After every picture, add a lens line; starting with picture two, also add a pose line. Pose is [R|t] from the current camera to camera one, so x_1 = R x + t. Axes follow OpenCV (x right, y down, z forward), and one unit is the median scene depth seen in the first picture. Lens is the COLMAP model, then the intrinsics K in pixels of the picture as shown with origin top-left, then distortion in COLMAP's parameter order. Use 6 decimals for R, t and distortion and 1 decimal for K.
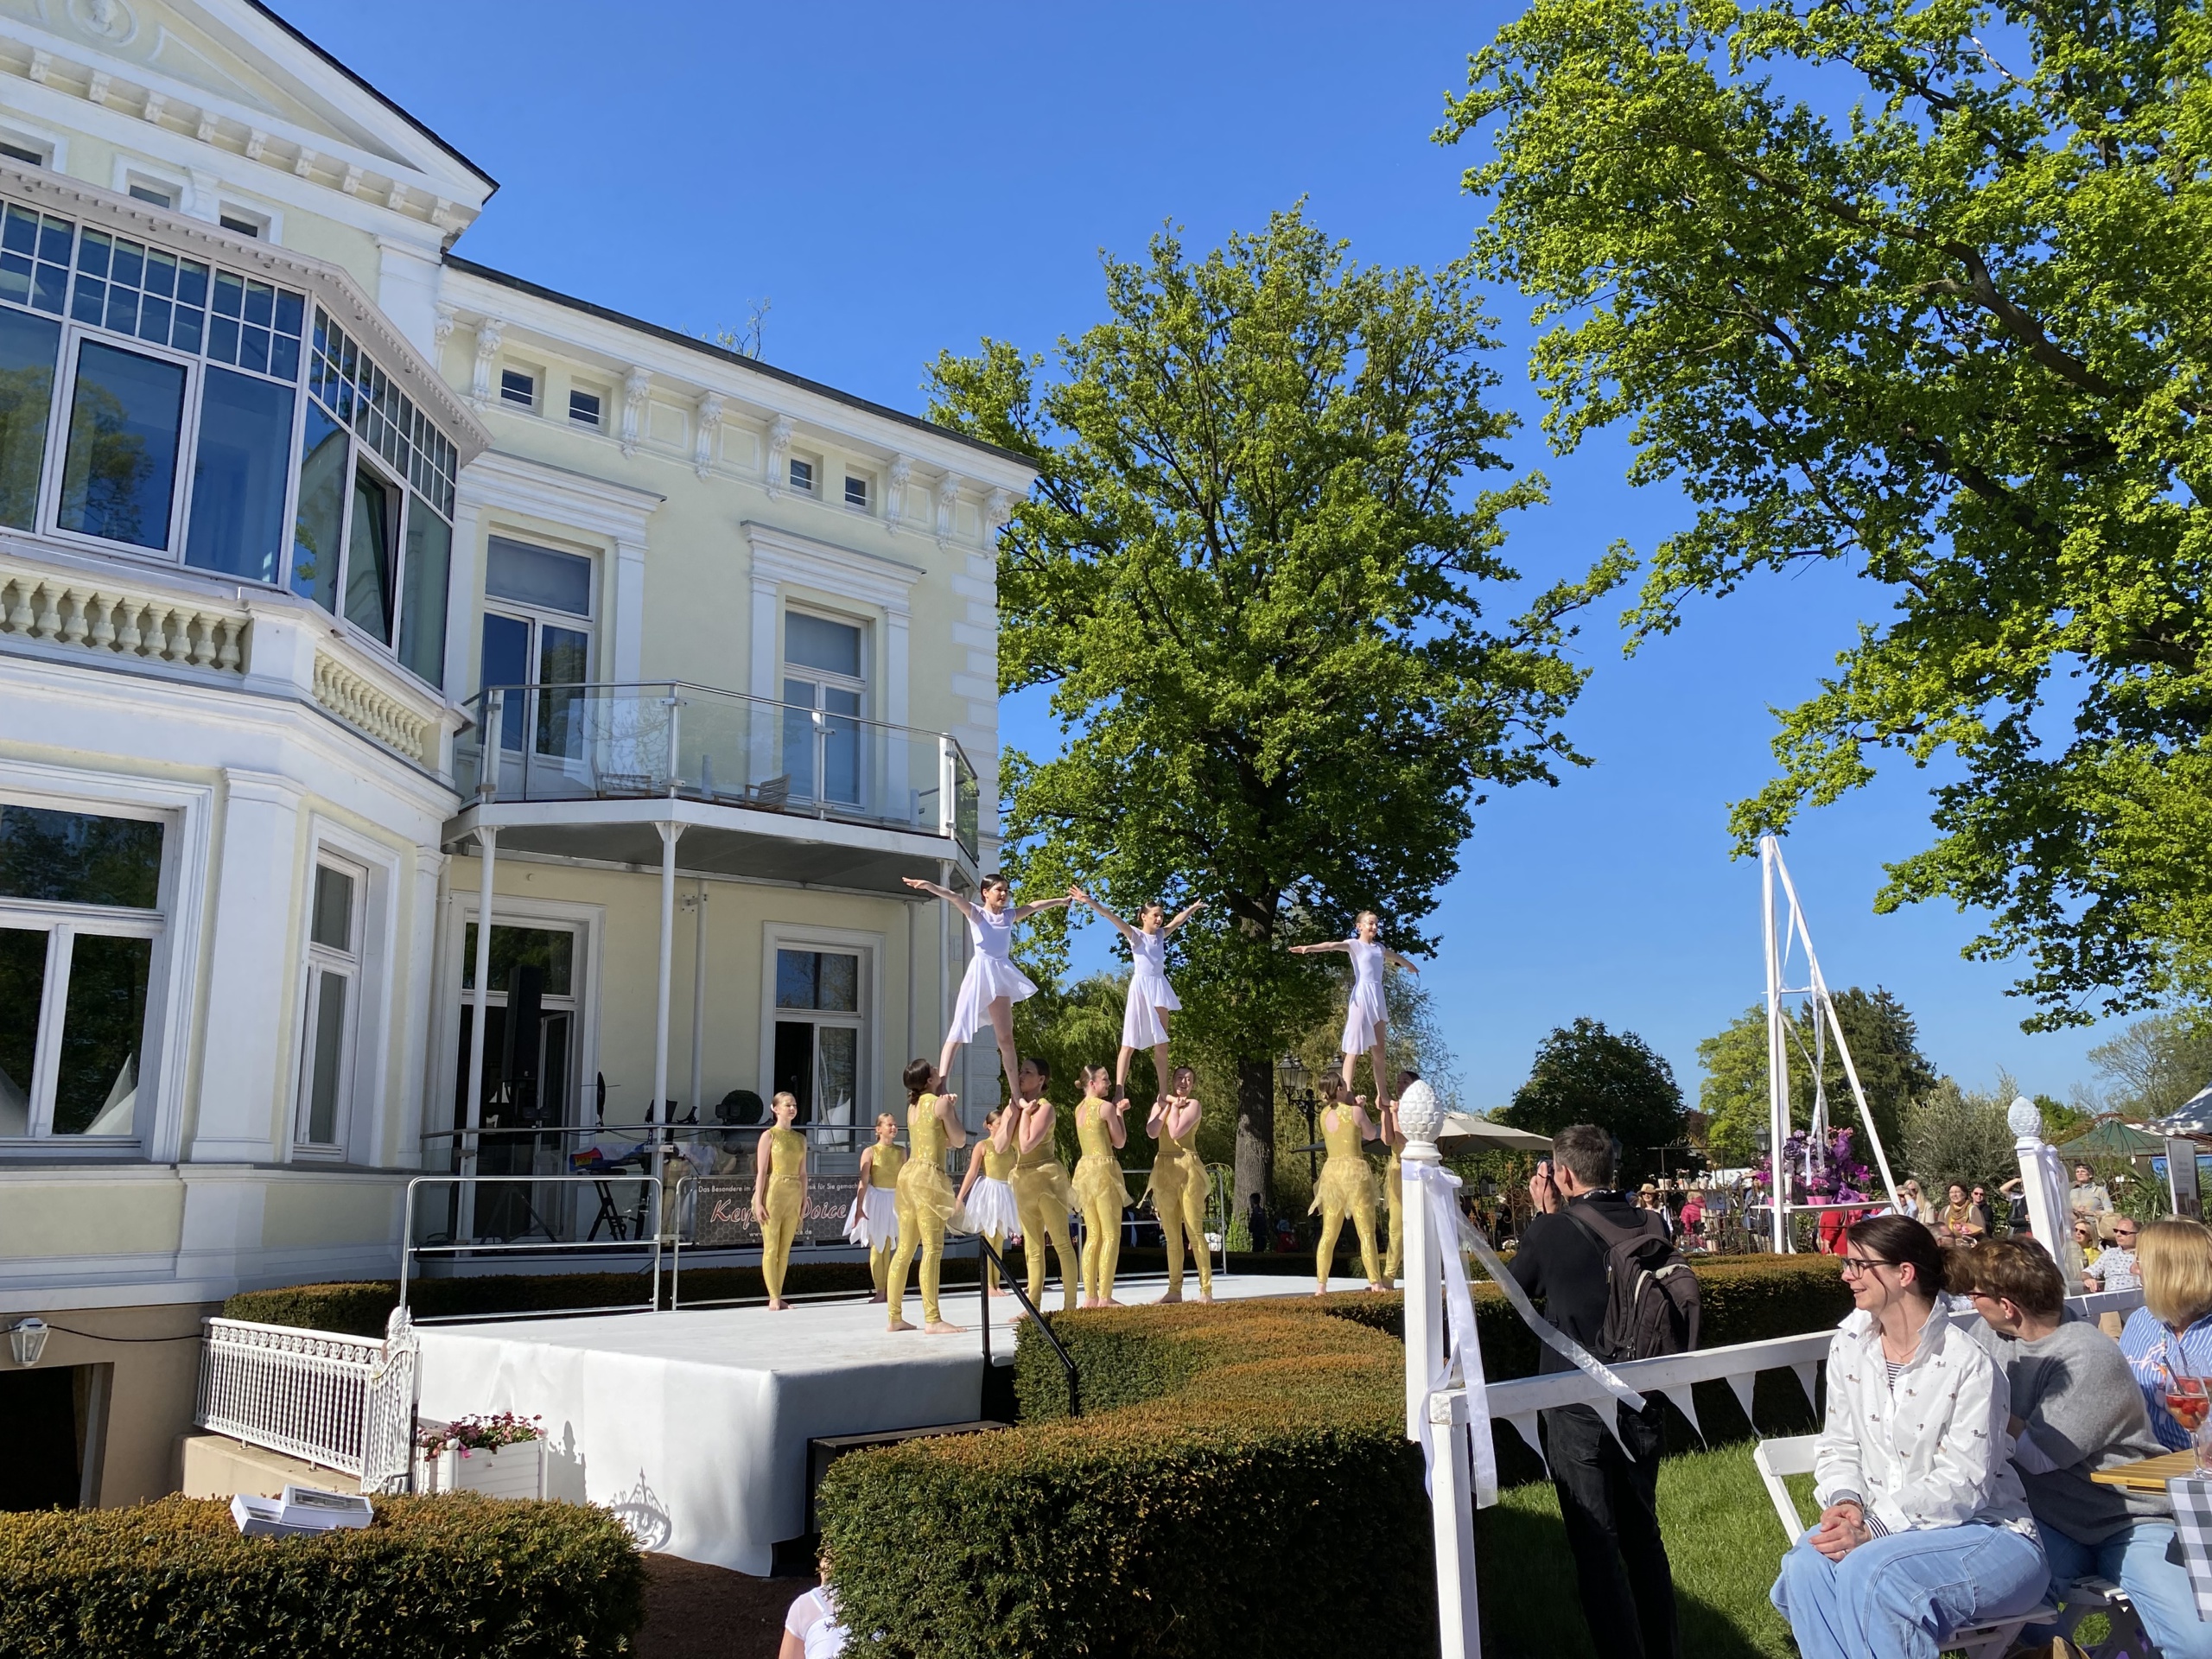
lens RADIAL K [[1643.1, 0, 1100.2], [0, 1643.1, 828.5], [0, 0, 1]] dist [0.025513, -0.028886]
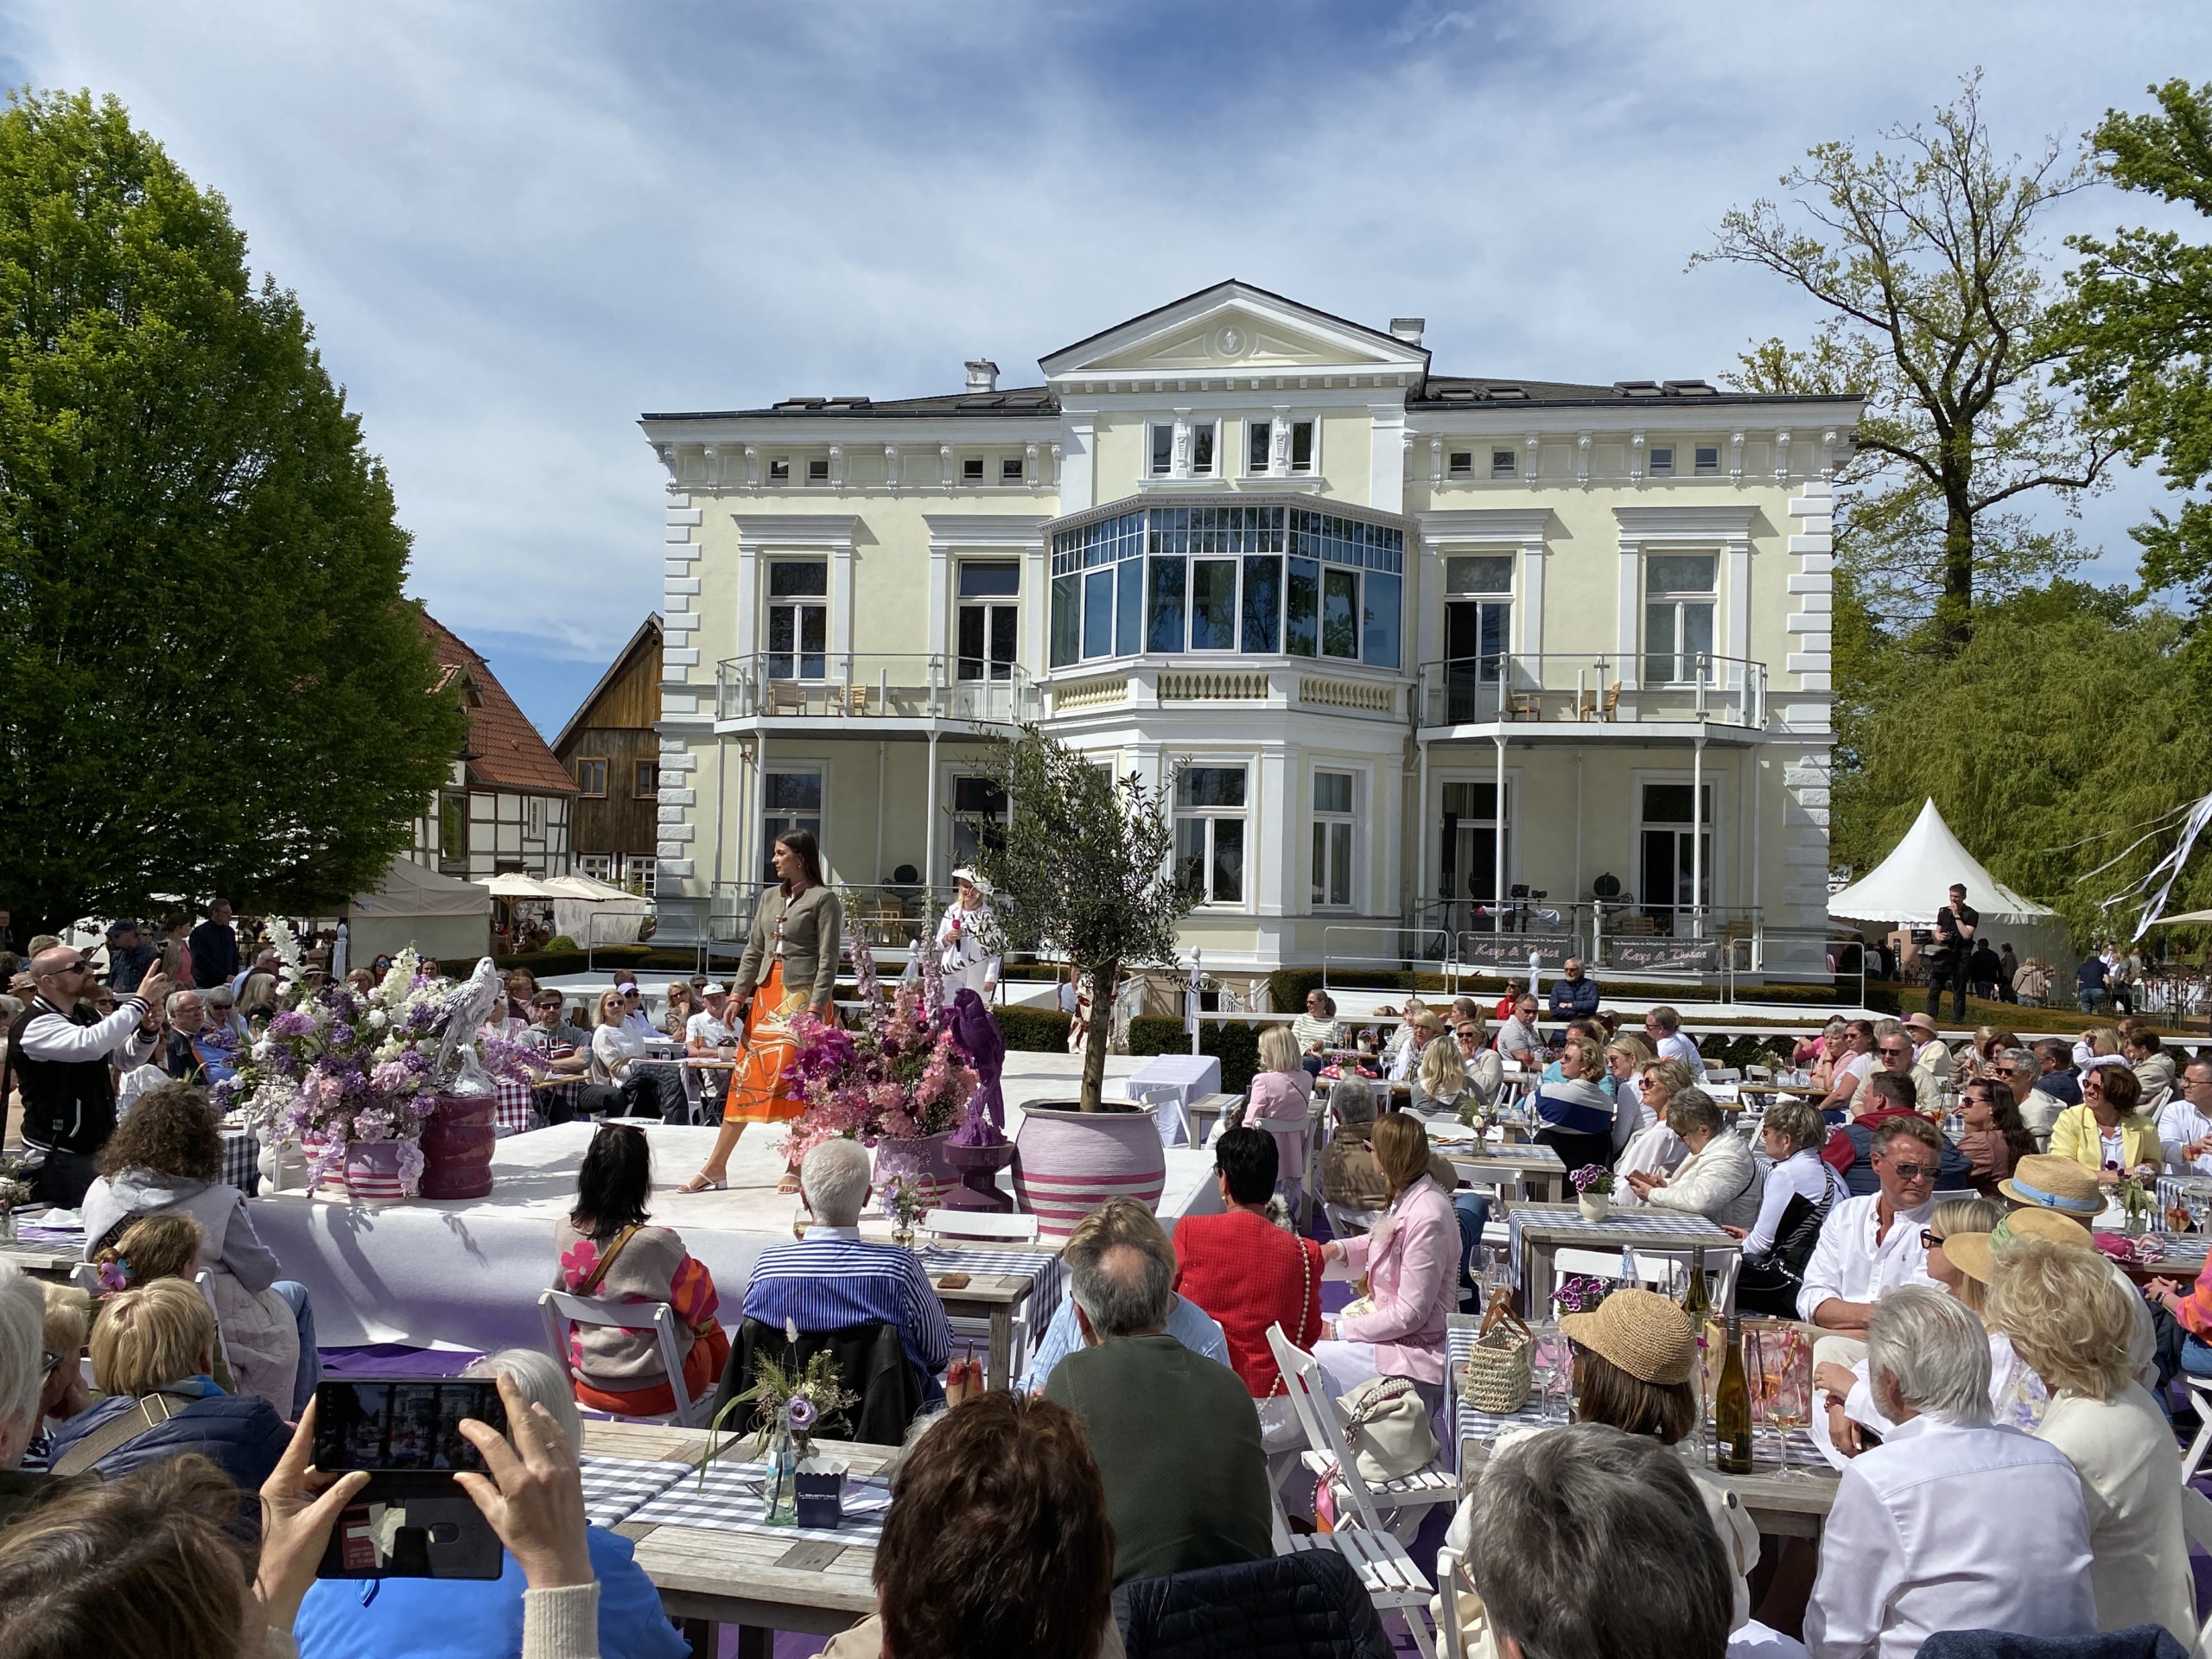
lens RADIAL K [[1643.1, 0, 1126.3], [0, 1643.1, 840.8], [0, 0, 1]] dist [0.025513, -0.028886]
pose [[0.648312, 0.027019, -0.760895, 0.982113], [0.123426, 0.982422, 0.140049, -0.223898], [0.751304, -0.184709, 0.633581, -0.543840]]
